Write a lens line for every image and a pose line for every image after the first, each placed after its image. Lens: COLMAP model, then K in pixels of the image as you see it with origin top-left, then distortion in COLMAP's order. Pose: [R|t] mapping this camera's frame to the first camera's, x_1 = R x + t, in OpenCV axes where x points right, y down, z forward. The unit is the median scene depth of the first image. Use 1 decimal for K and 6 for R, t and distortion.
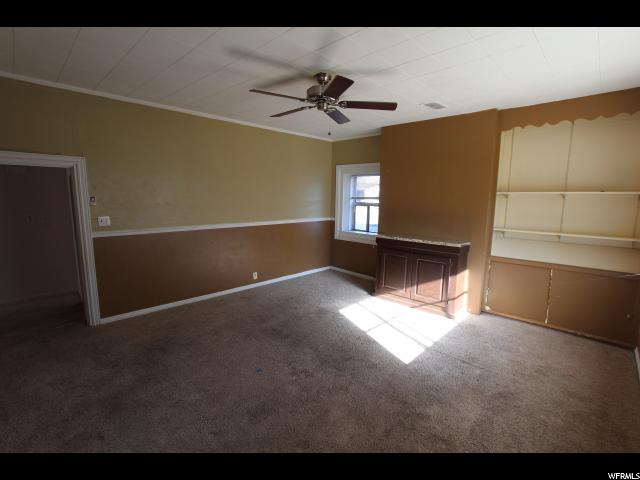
lens RADIAL K [[293.8, 0, 328.7], [0, 293.8, 236.1], [0, 0, 1]] dist [-0.014577, -0.000096]
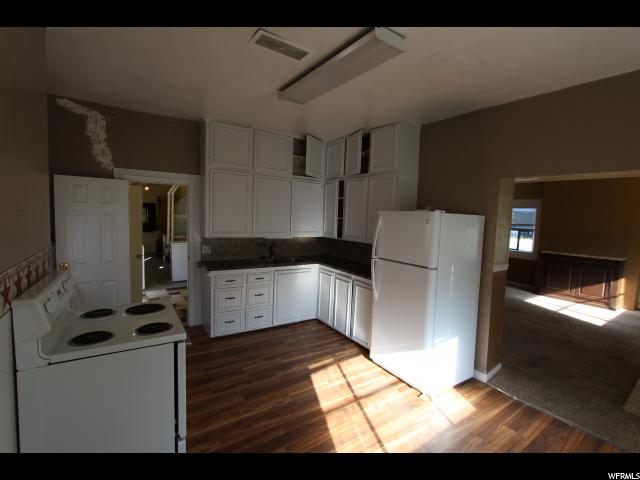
lens RADIAL K [[293.8, 0, 328.7], [0, 293.8, 236.1], [0, 0, 1]] dist [-0.014577, -0.000096]
pose [[0.978170, 0.042663, -0.203381, -0.808726], [-0.057582, 0.996022, -0.068008, 0.112884], [0.199670, 0.078234, 0.976735, -0.832795]]
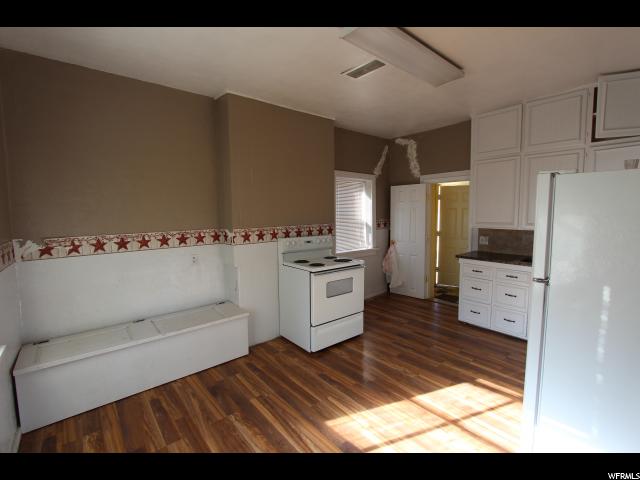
lens RADIAL K [[293.8, 0, 328.7], [0, 293.8, 236.1], [0, 0, 1]] dist [-0.014577, -0.000096]
pose [[-0.092939, 0.078627, -0.992562, -0.238980], [-0.128841, 0.987546, 0.090293, 0.068085], [0.987300, 0.136275, -0.081652, -0.271086]]
